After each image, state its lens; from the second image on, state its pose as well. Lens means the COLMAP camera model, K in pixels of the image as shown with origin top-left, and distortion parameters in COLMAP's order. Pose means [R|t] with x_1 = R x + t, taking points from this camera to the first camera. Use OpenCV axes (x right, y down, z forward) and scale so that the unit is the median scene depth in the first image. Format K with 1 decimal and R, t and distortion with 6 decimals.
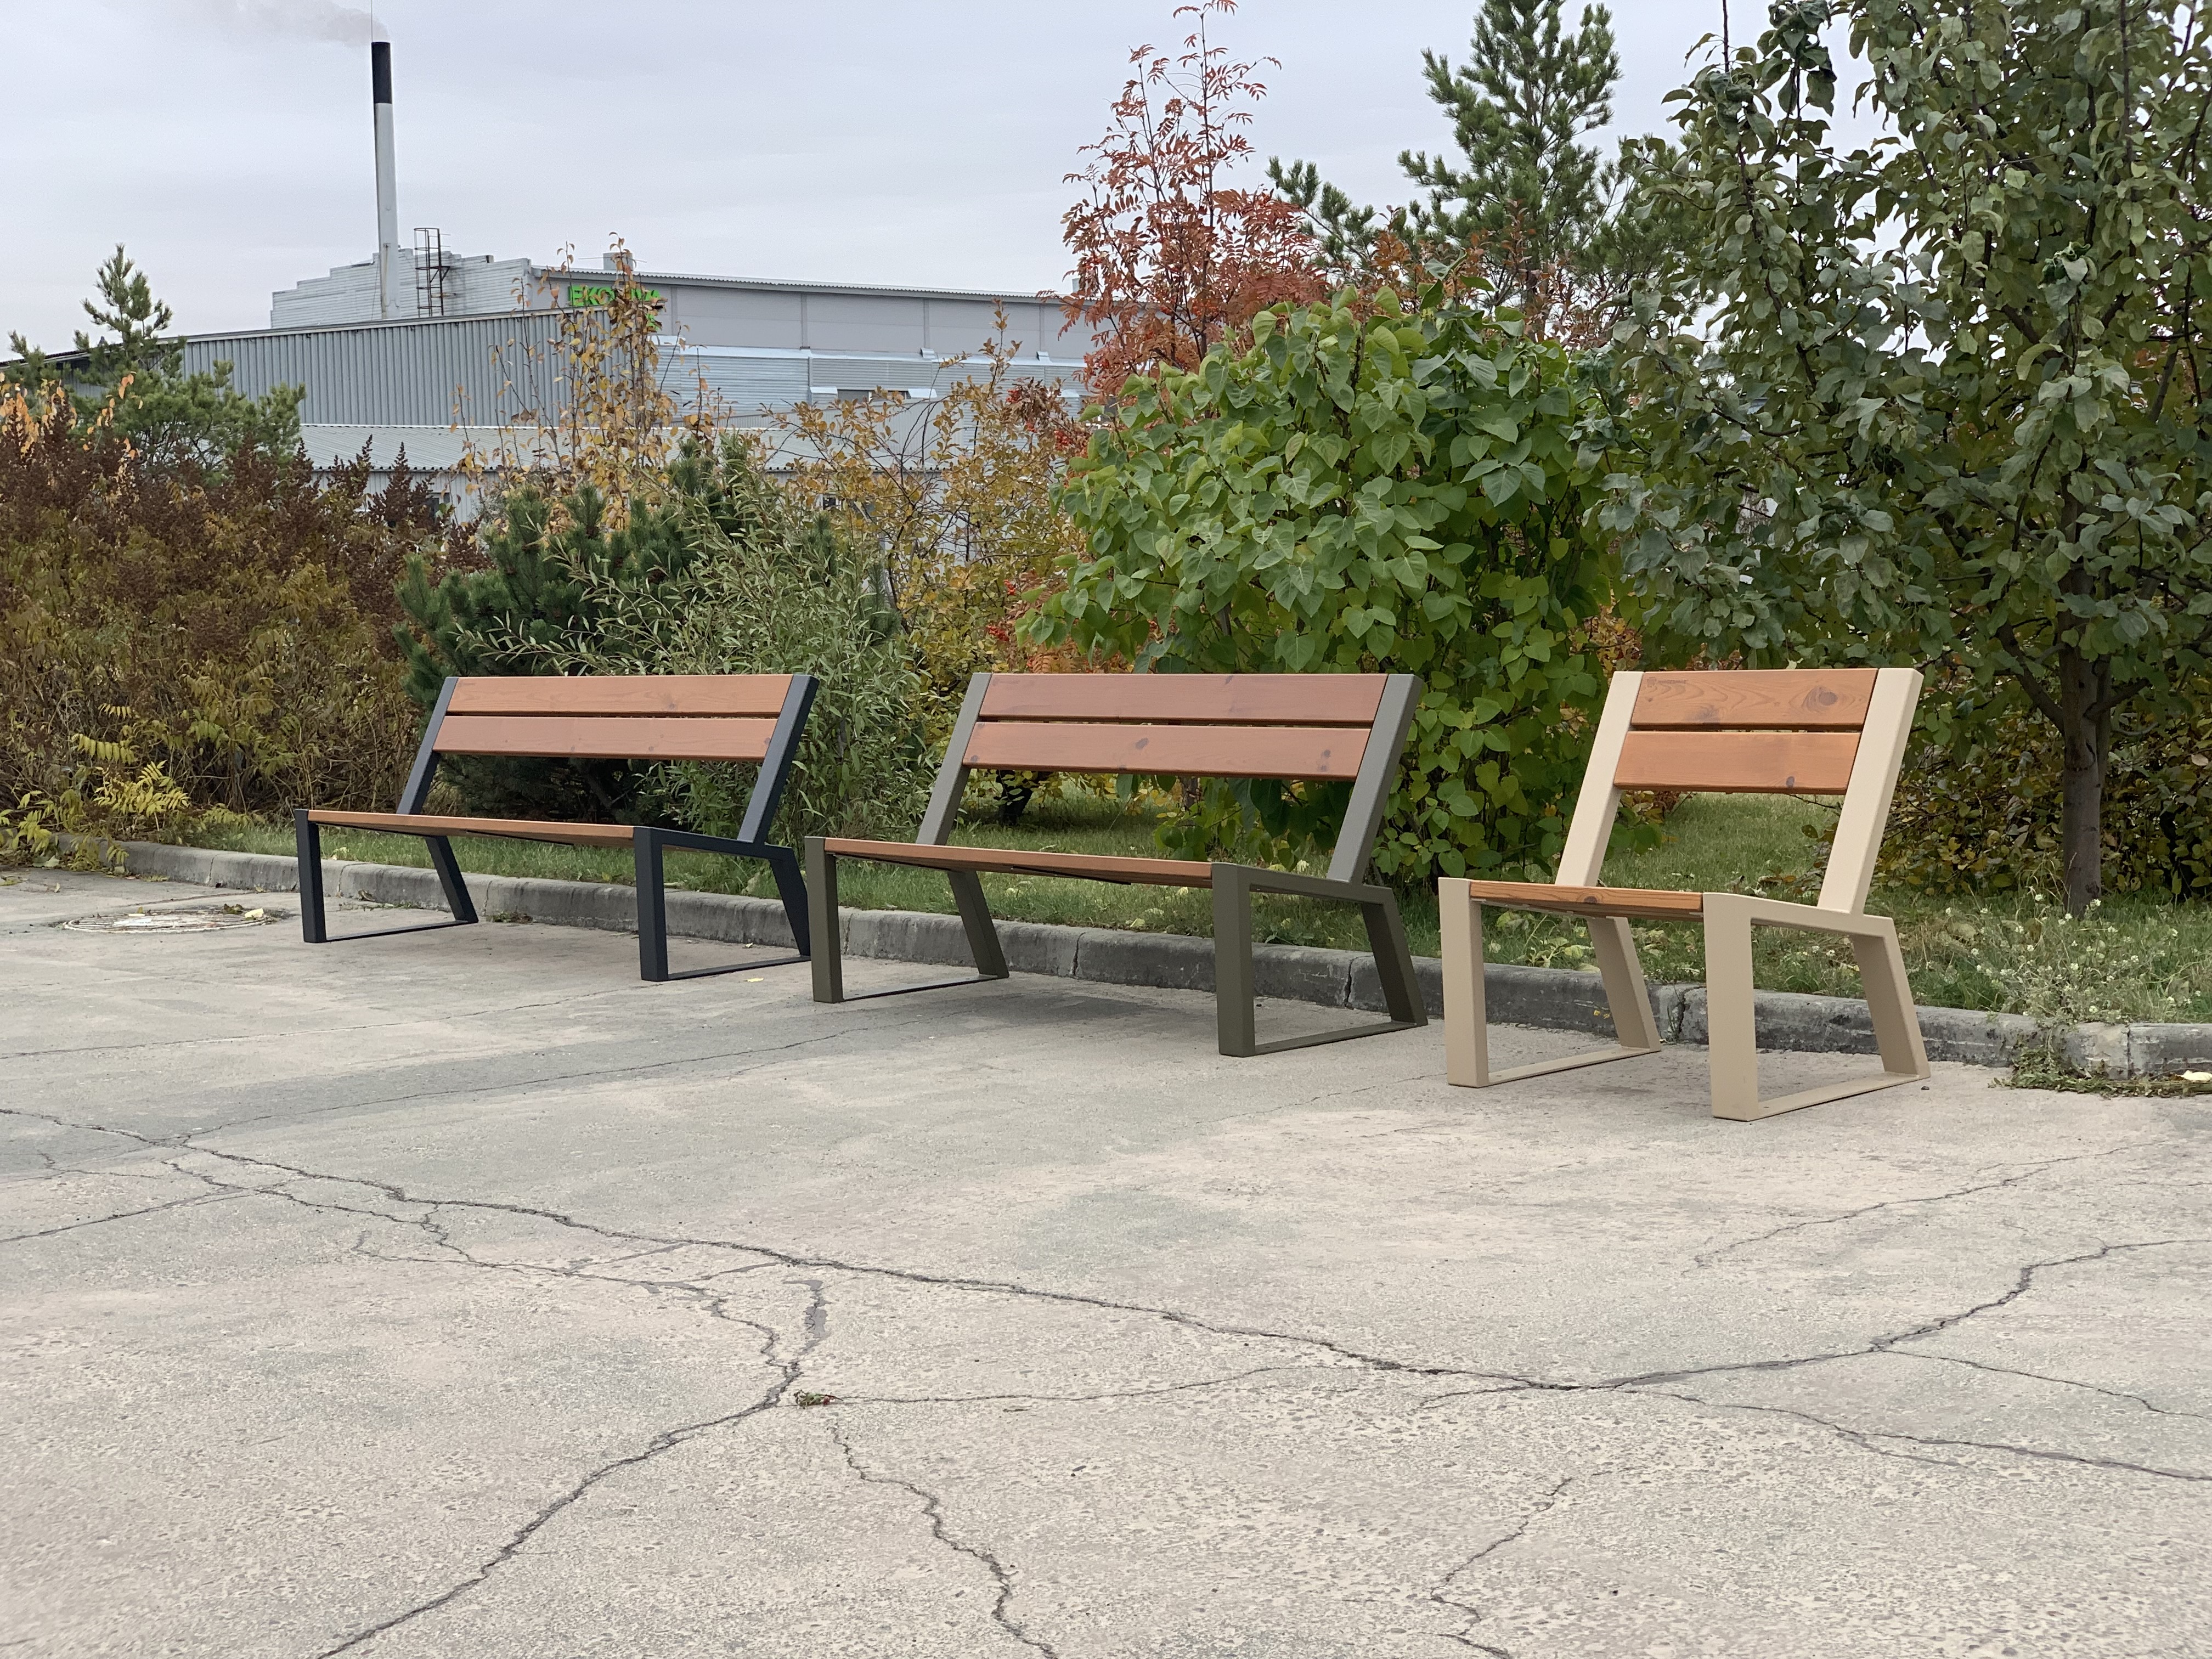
lens RADIAL K [[3287.7, 0, 1115.5], [0, 3287.7, 792.1], [0, 0, 1]] dist [0.035644, -0.060311]
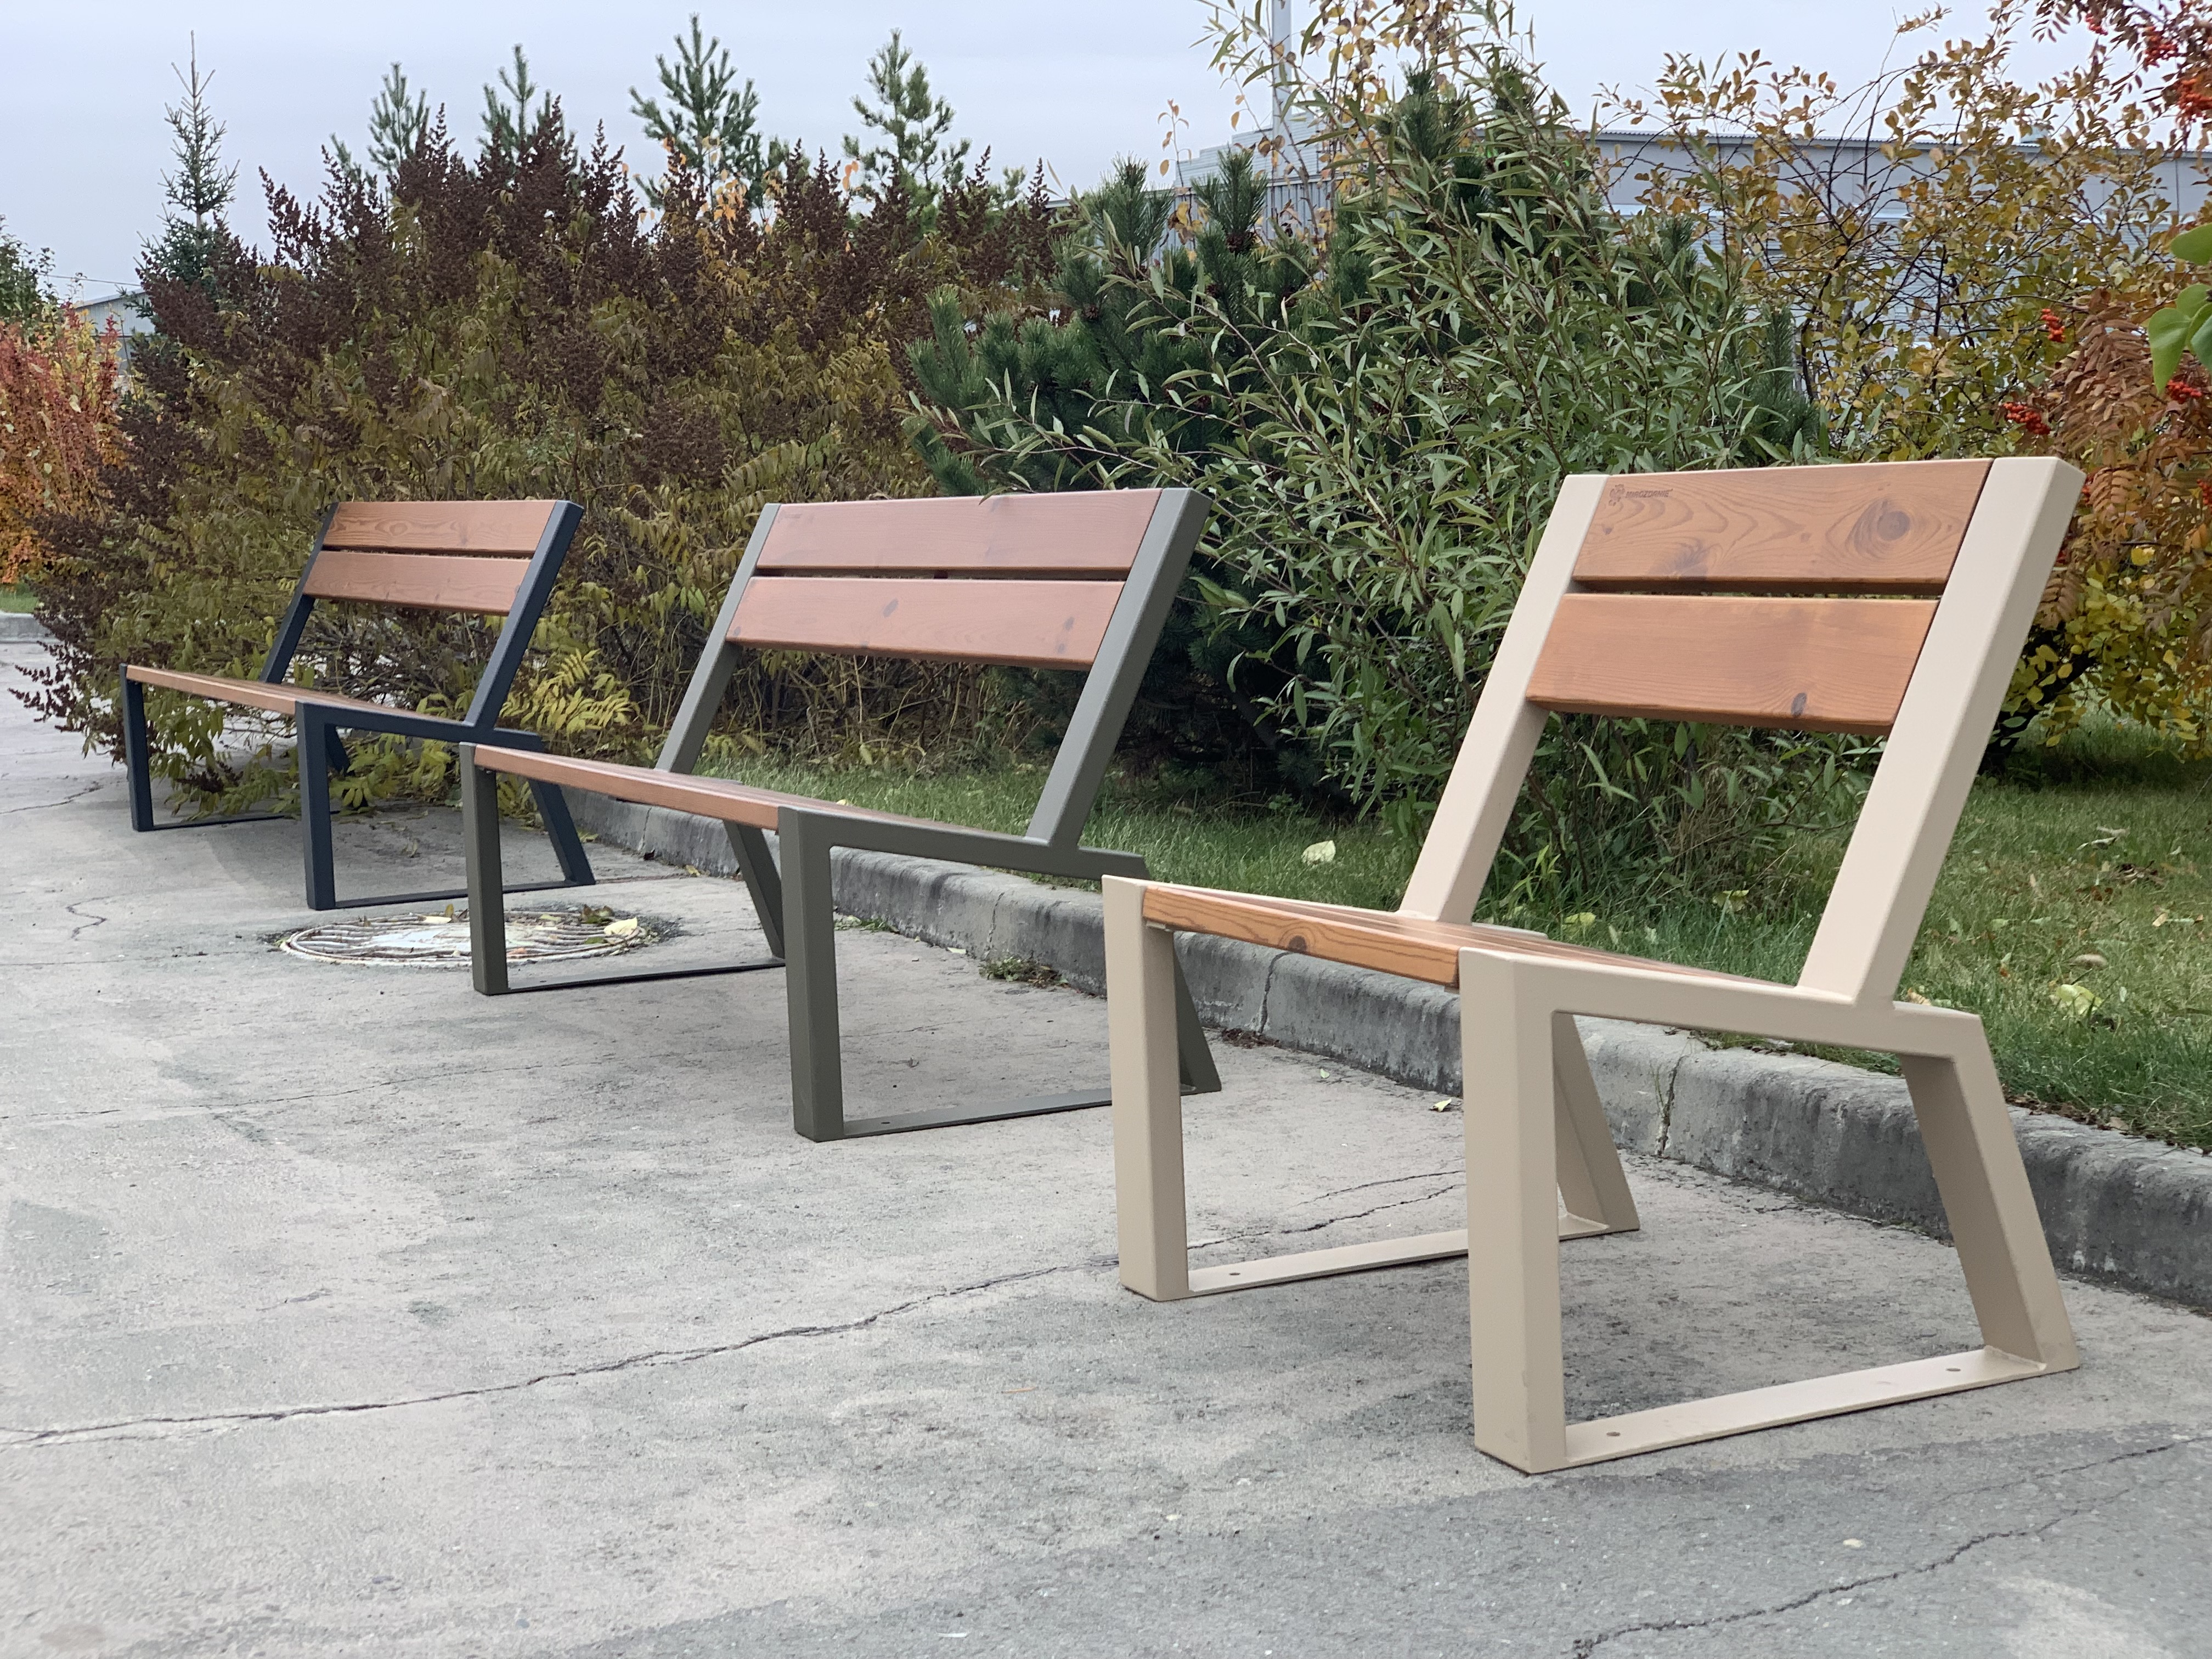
lens RADIAL K [[3264.0, 0, 1064.6], [0, 3264.0, 822.3], [0, 0, 1]] dist [0.104277, -0.488506]
pose [[0.958652, 0.029751, -0.283022, -0.031247], [-0.016360, 0.998637, 0.049561, -0.009510], [0.284110, -0.042882, 0.957832, 0.472972]]
